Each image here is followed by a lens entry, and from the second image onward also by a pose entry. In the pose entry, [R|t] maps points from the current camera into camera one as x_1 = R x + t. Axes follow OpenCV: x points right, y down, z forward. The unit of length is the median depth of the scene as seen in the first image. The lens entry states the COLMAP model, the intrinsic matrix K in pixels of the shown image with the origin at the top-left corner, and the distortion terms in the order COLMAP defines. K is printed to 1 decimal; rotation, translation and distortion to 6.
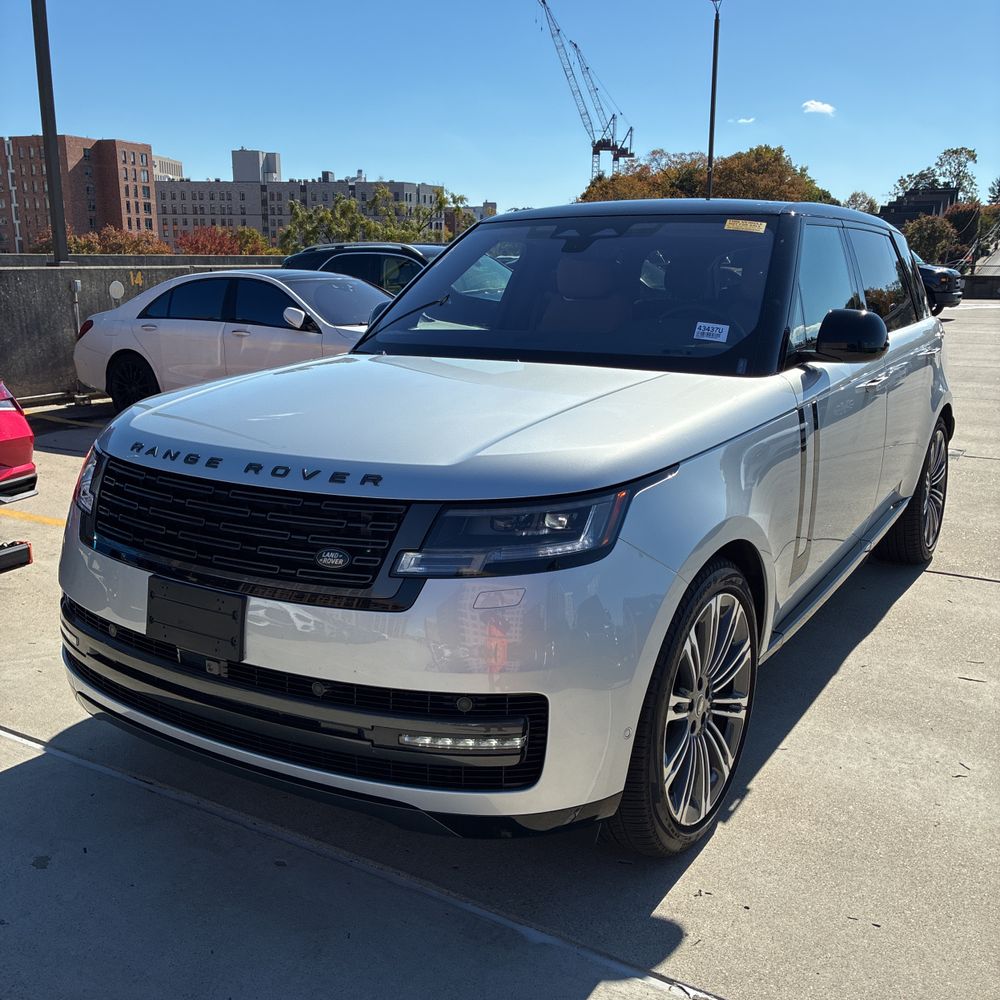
lens RADIAL K [[985.9, 0, 500.0], [0, 985.9, 500.0], [0, 0, 1]] dist [0.044163, -0.045041]
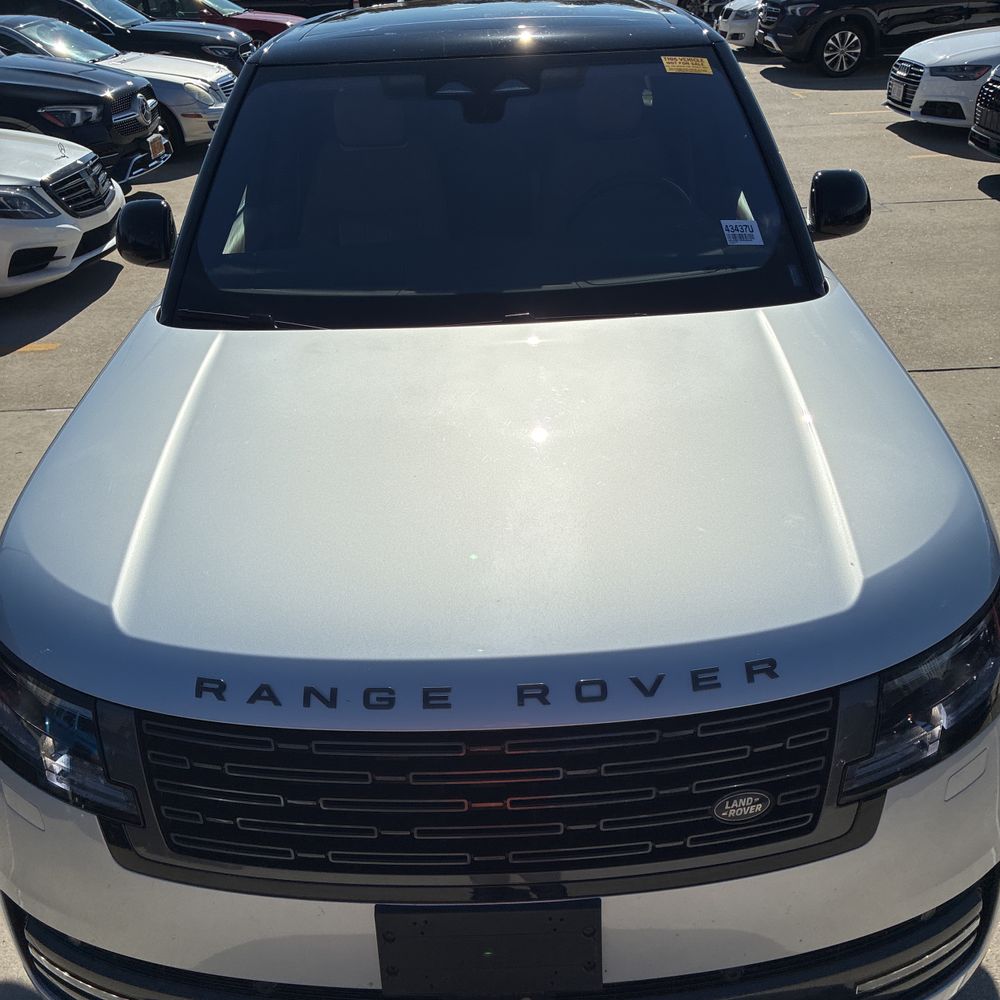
lens RADIAL K [[1002.8, 0, 499.6], [0, 1002.8, 510.8], [0, 0, 1]] dist [-0.010810, 0.037599]
pose [[0.849531, -0.283987, 0.444577, -0.531627], [0.162524, 0.942640, 0.291576, -0.332899], [-0.501879, -0.175449, 0.846956, 0.554378]]
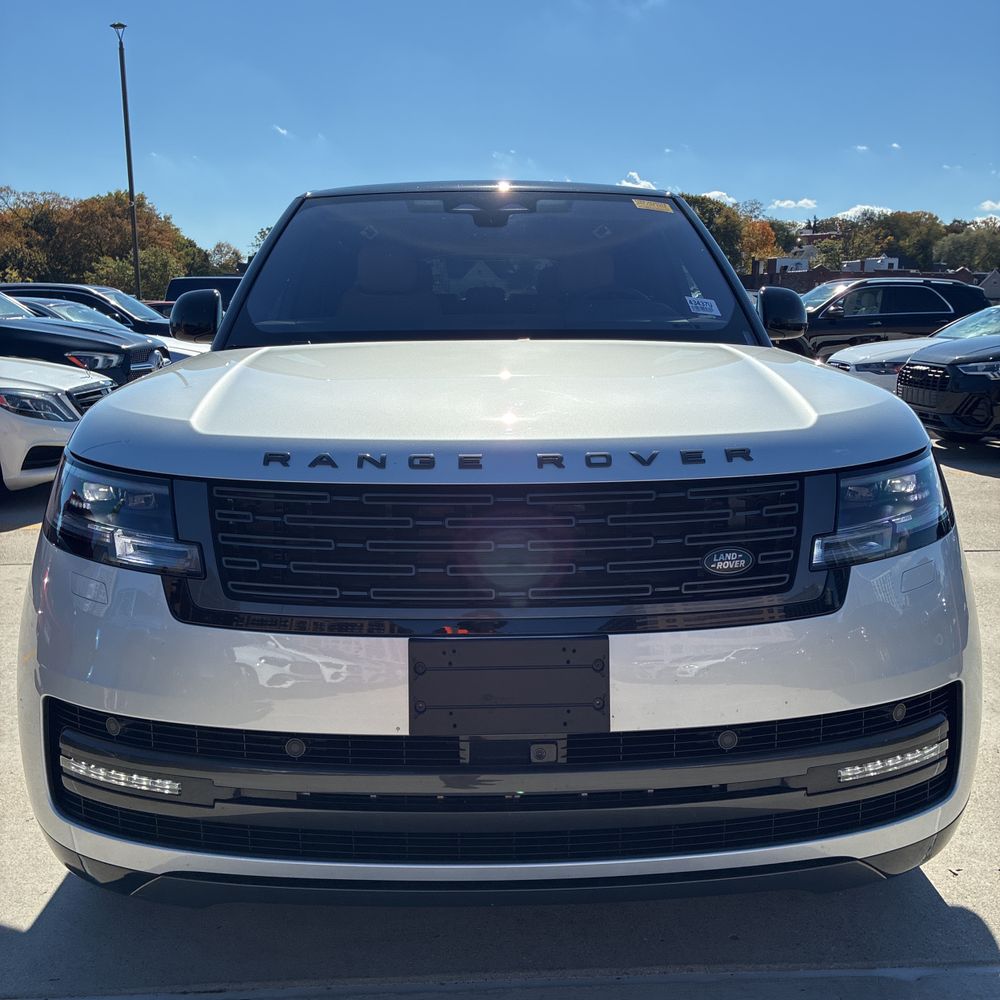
lens RADIAL K [[985.9, 0, 500.0], [0, 985.9, 500.0], [0, 0, 1]] dist [0.044163, -0.045041]
pose [[0.836711, -0.105891, 0.537310, -0.702853], [0.130376, 0.991435, -0.007636, -0.003434], [-0.531899, 0.076441, 0.843350, 0.451079]]
